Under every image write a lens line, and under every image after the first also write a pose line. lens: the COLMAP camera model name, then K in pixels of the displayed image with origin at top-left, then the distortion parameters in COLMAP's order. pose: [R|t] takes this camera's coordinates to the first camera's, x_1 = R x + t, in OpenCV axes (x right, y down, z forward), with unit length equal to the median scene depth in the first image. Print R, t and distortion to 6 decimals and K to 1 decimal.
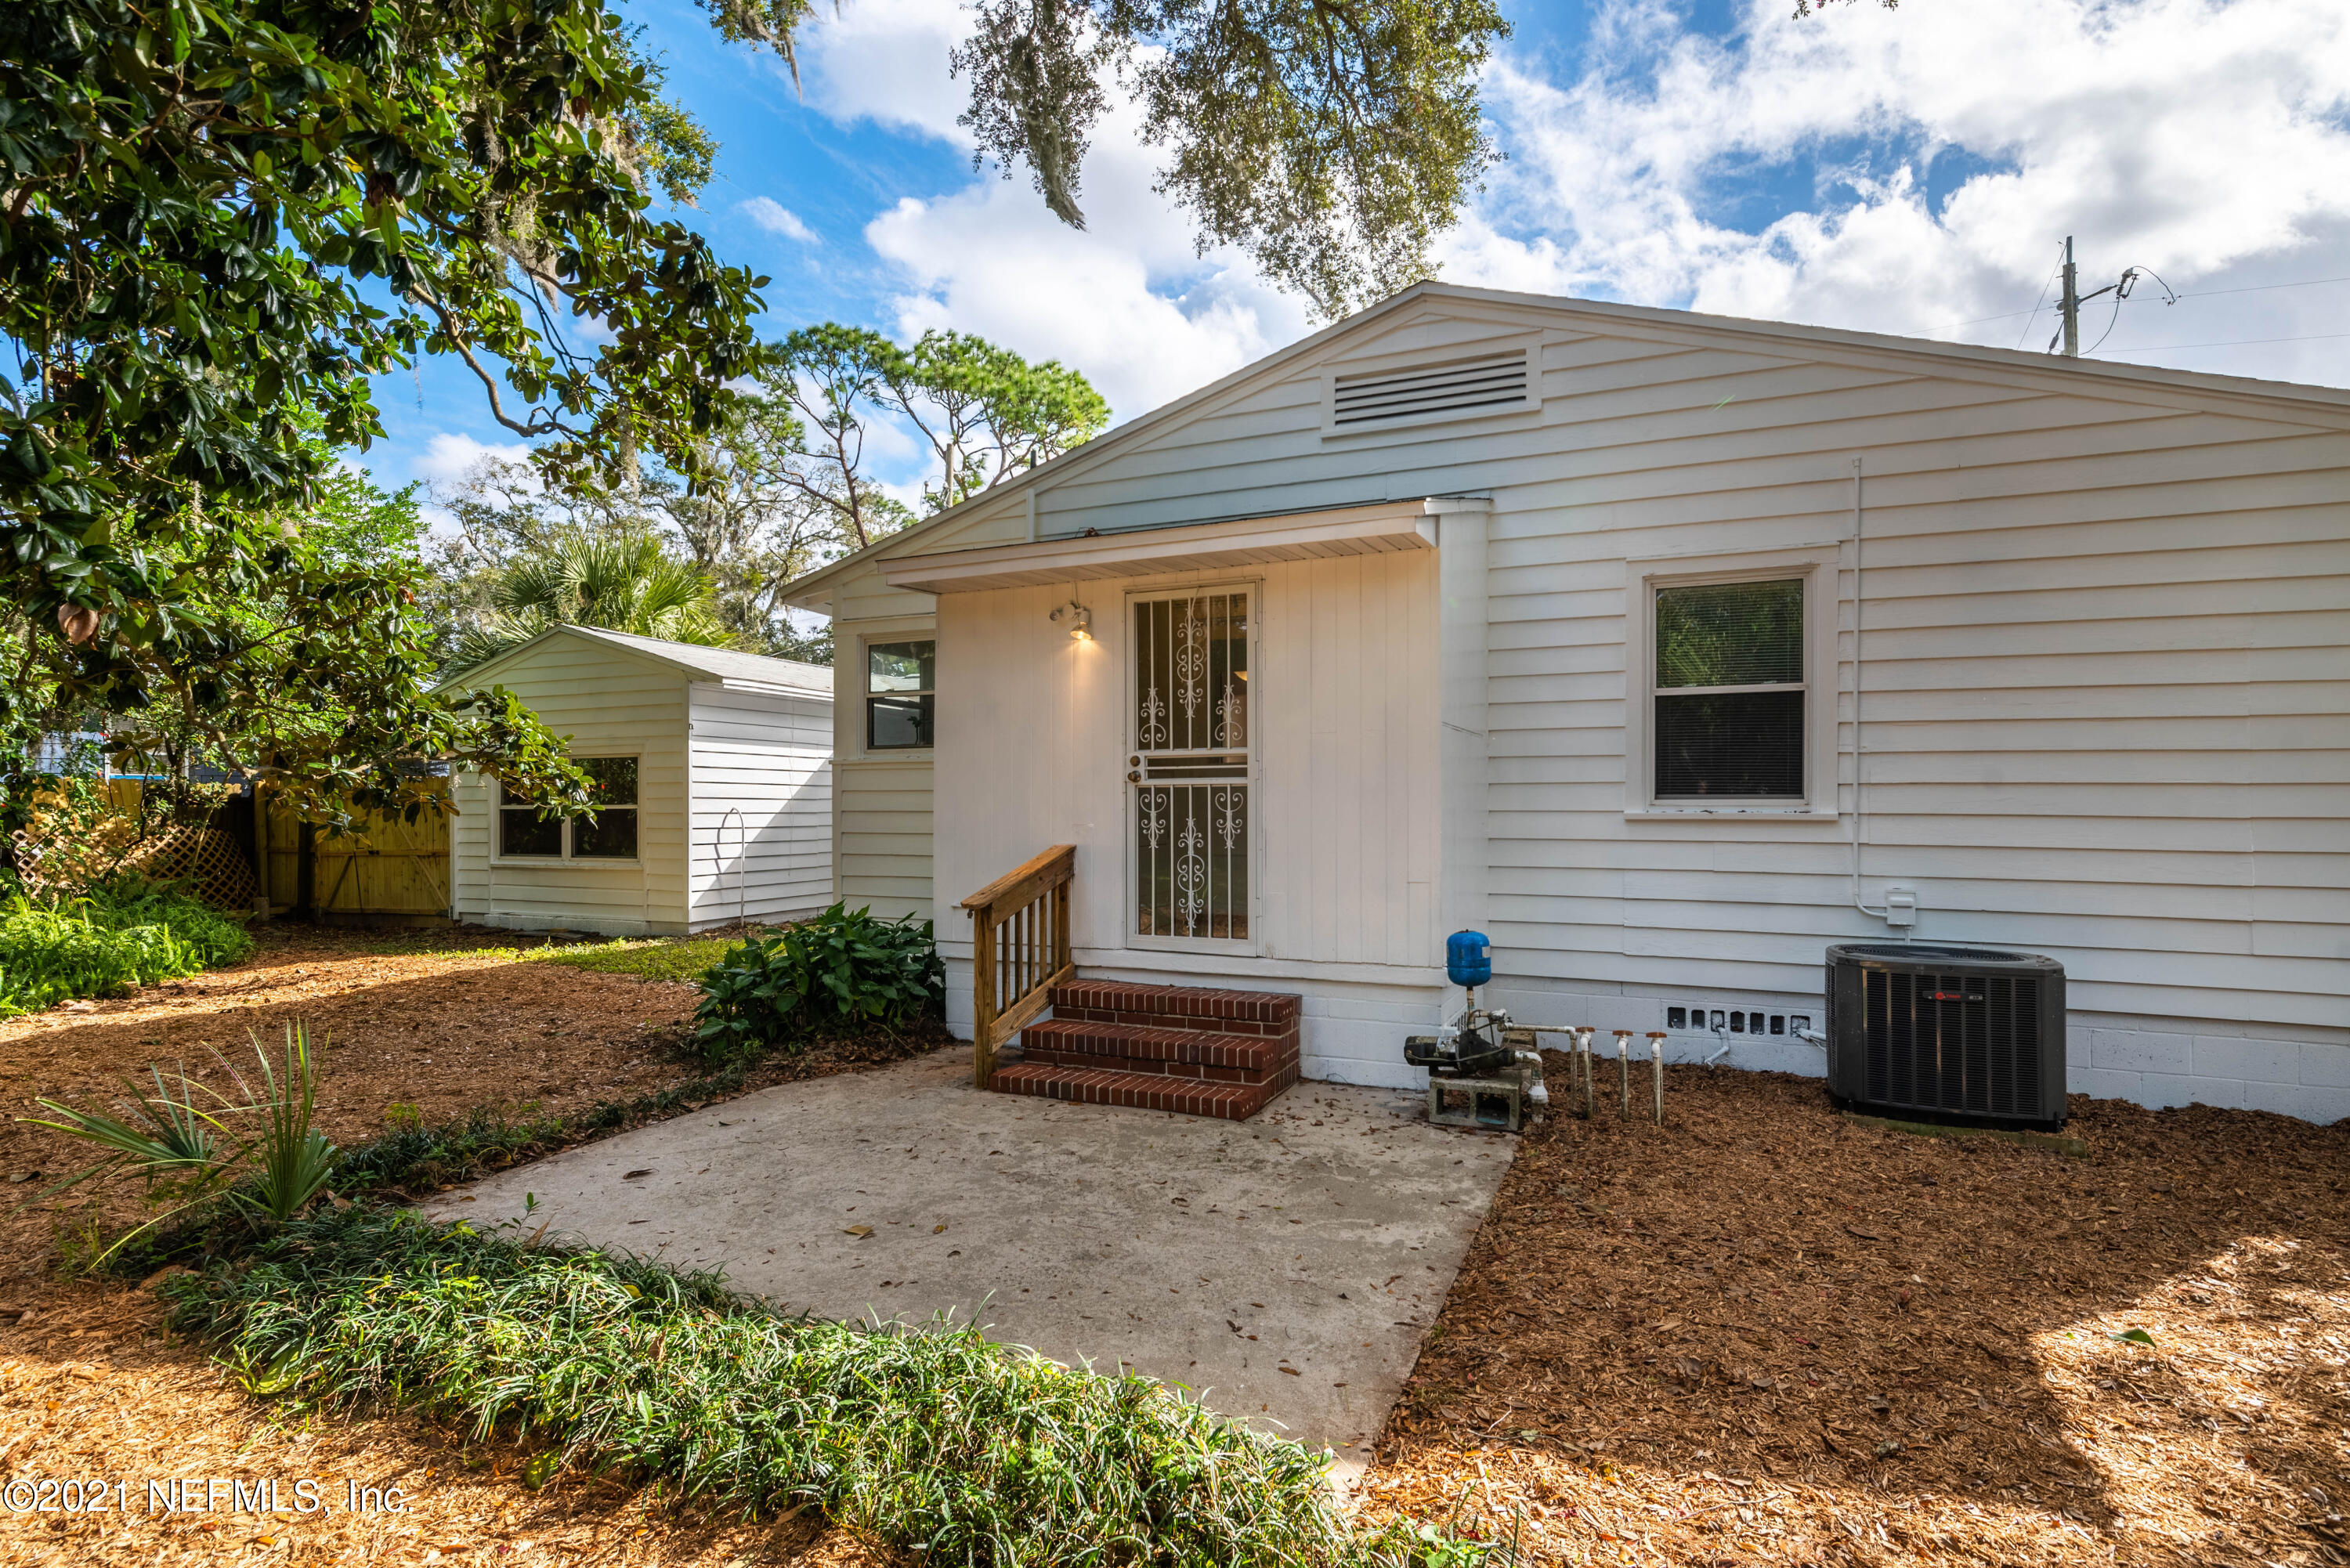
lens RADIAL K [[1228.6, 0, 1133.1], [0, 1228.6, 816.0], [0, 0, 1]] dist [-0.001505, -0.000202]
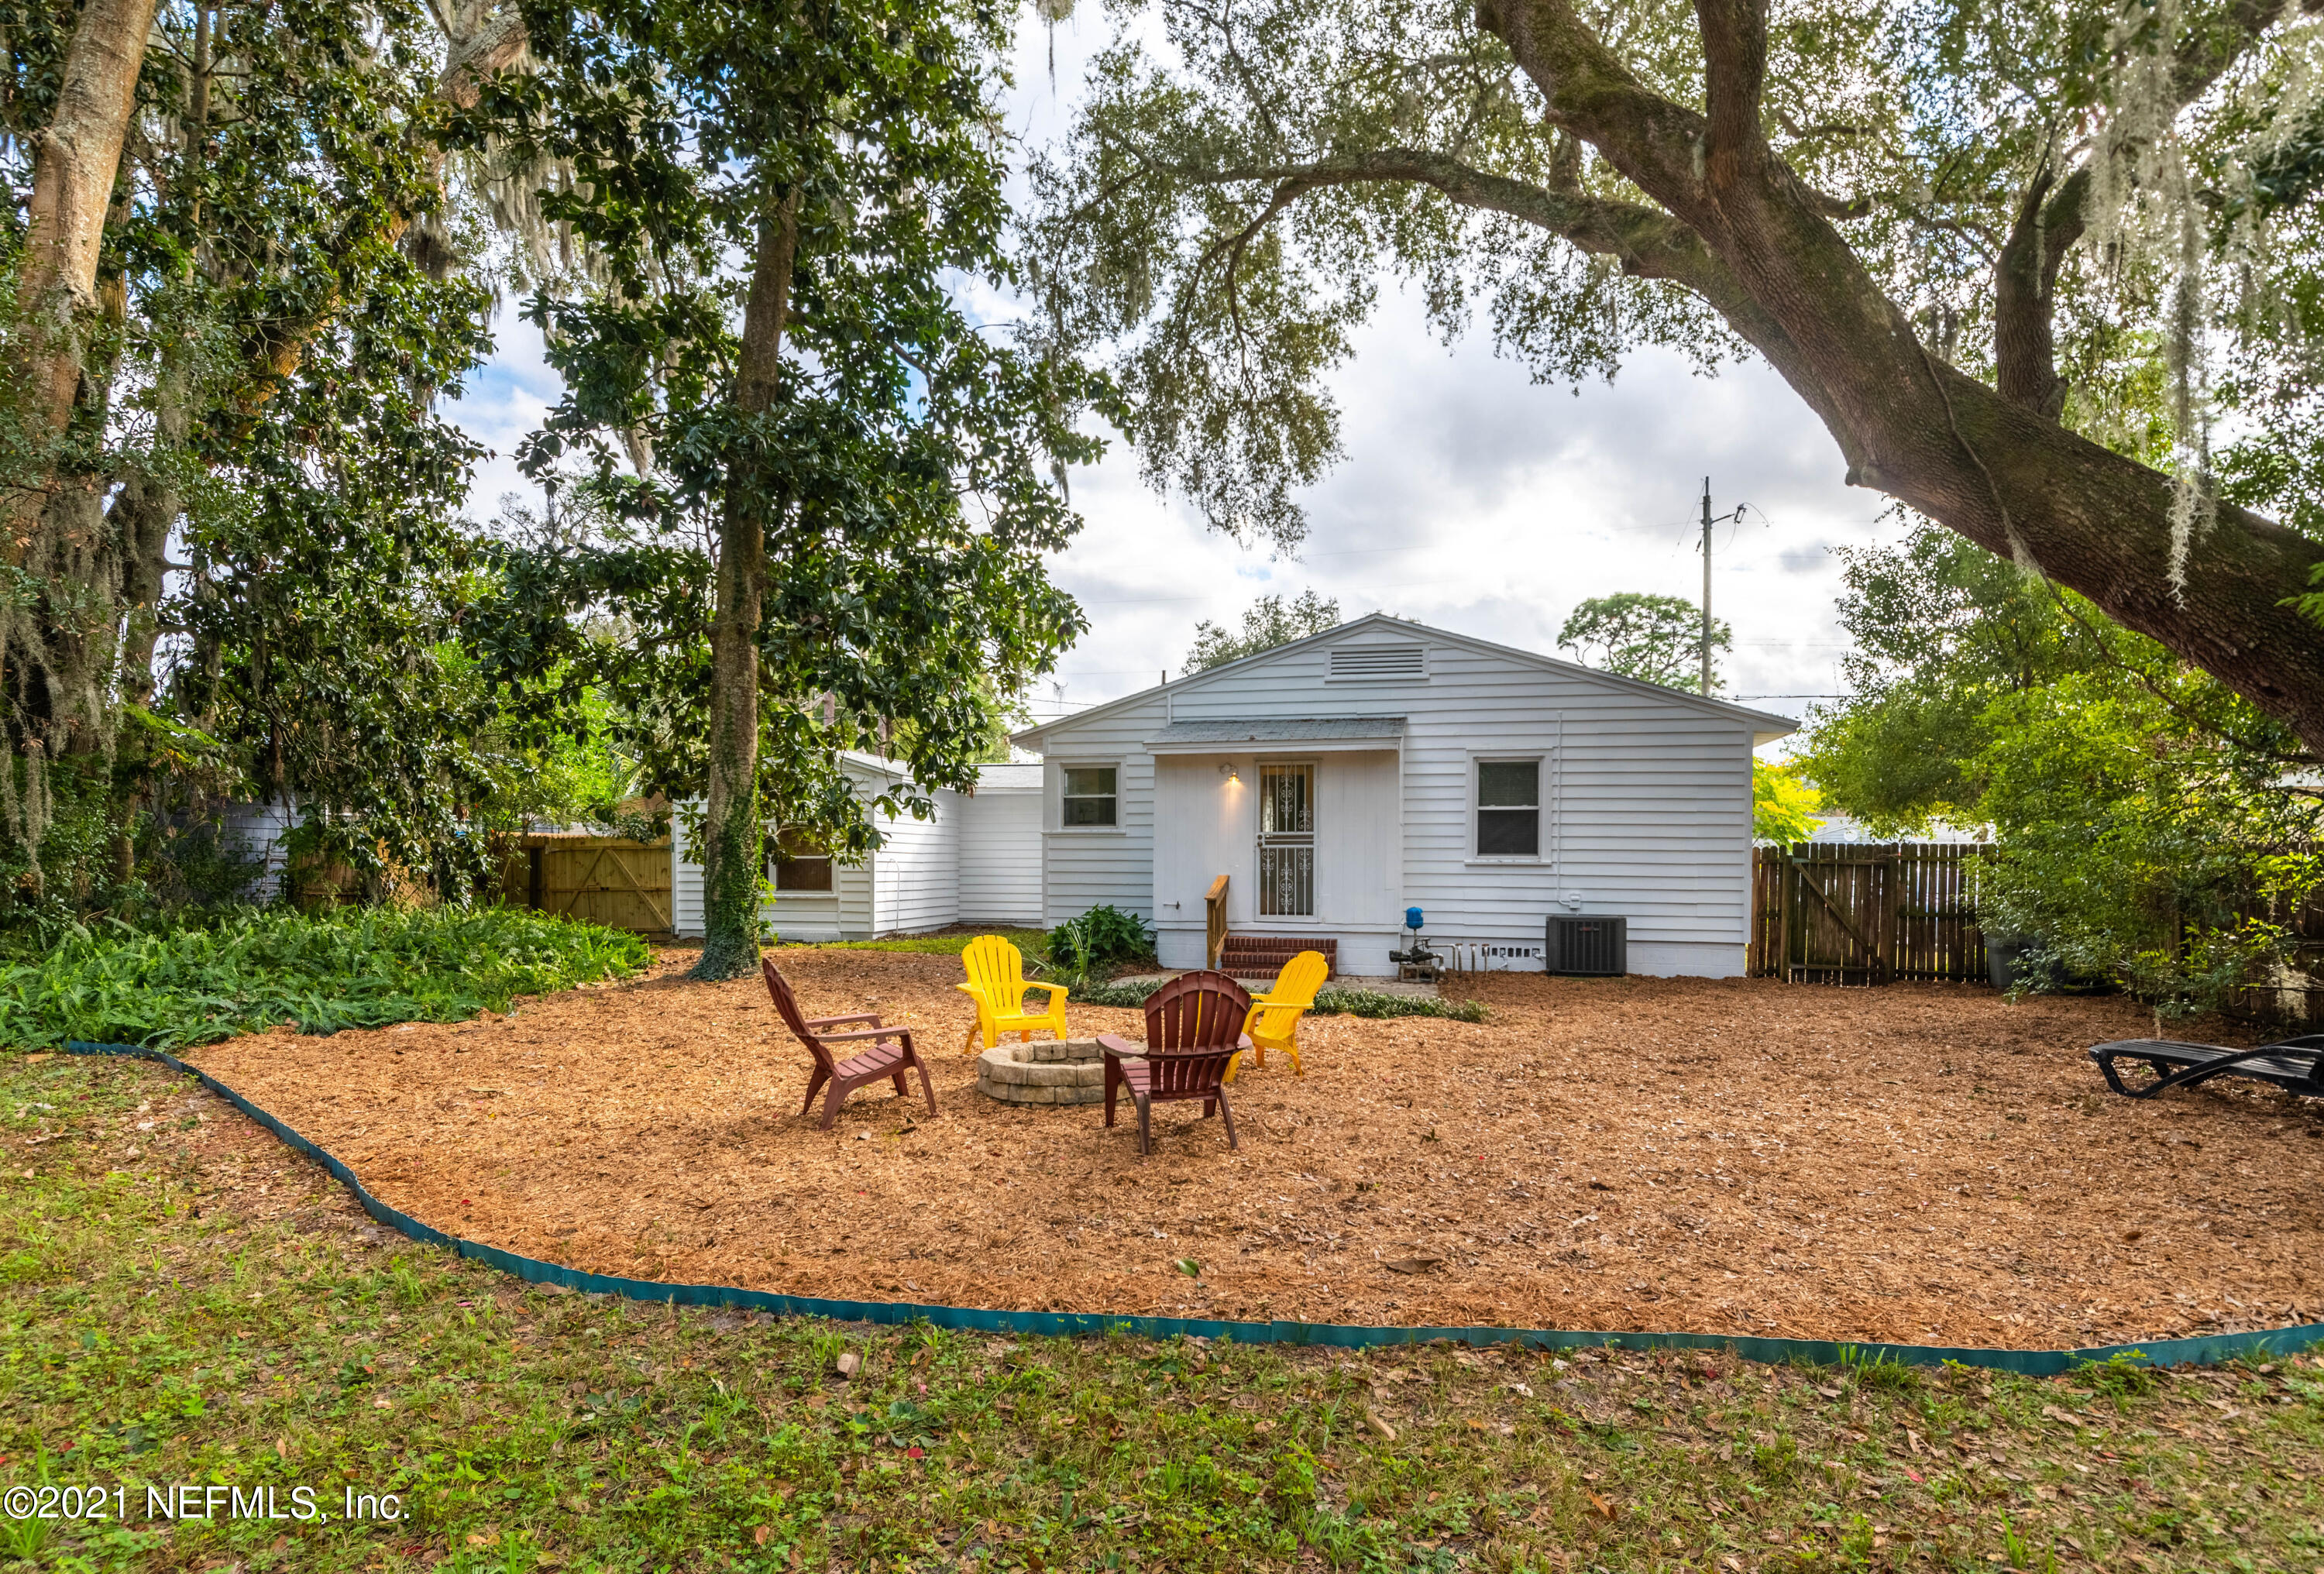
lens RADIAL K [[1223.9, 0, 1158.6], [0, 1223.9, 892.3], [0, 0, 1]] dist [0.000985, -0.000469]
pose [[0.979813, 0.001304, 0.199912, -0.618470], [-0.004526, 0.999867, 0.015660, 0.021570], [-0.199865, -0.016249, 0.979689, -1.123099]]
